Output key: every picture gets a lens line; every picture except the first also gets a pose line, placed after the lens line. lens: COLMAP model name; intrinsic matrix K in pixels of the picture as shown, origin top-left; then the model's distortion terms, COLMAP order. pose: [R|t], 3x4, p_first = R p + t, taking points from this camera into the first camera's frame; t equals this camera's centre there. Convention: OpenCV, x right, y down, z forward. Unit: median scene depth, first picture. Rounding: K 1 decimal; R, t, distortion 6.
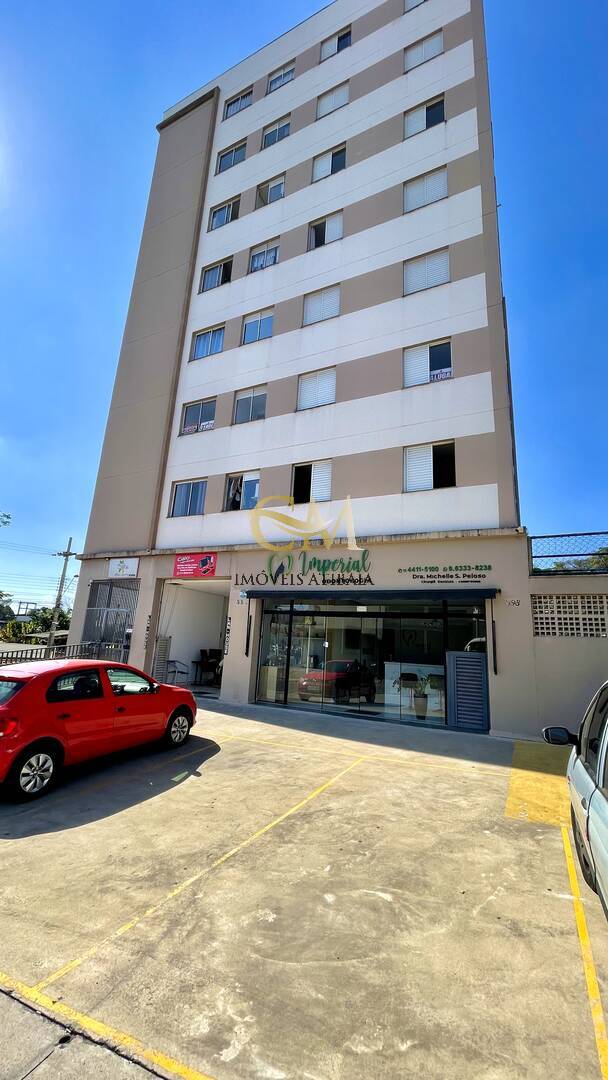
lens RADIAL K [[434.2, 0, 304.0], [0, 434.2, 540.0], [0, 0, 1]] dist [0.001851, -0.000072]
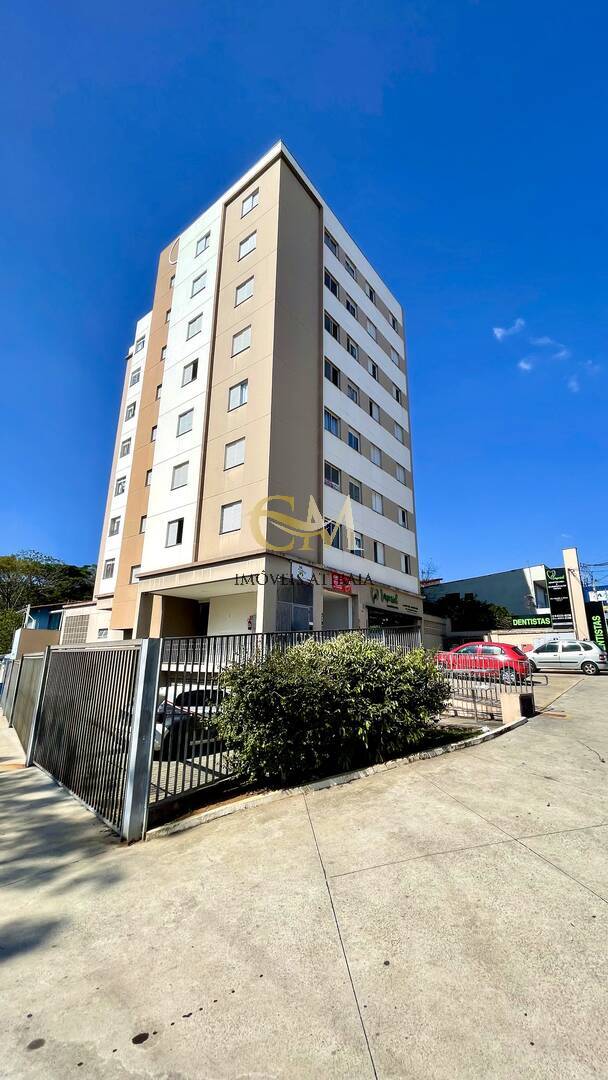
lens RADIAL K [[434.2, 0, 304.0], [0, 434.2, 540.0], [0, 0, 1]] dist [0.001851, -0.000072]
pose [[0.210168, 0.213019, 0.954176, -1.709424], [-0.242009, 0.956936, -0.160329, 0.182766], [-0.947239, -0.197224, 0.252670, 0.737255]]
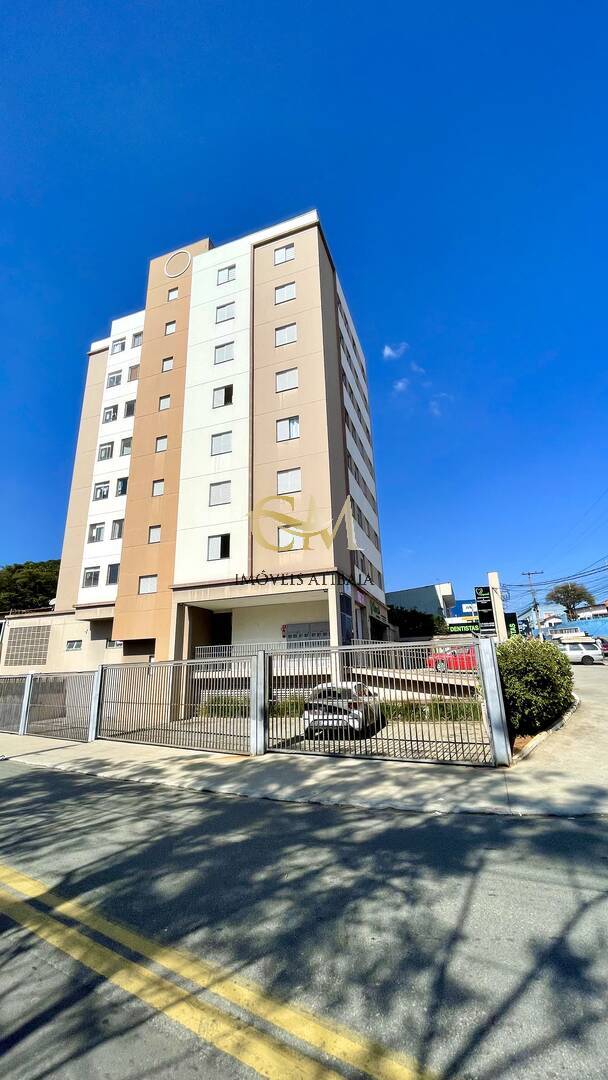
lens RADIAL K [[434.2, 0, 304.0], [0, 434.2, 540.0], [0, 0, 1]] dist [0.001851, -0.000072]
pose [[-0.112665, 0.235198, 0.965395, -1.966153], [-0.225203, 0.940254, -0.255355, 0.340874], [-0.967776, -0.246180, -0.052966, 1.343575]]
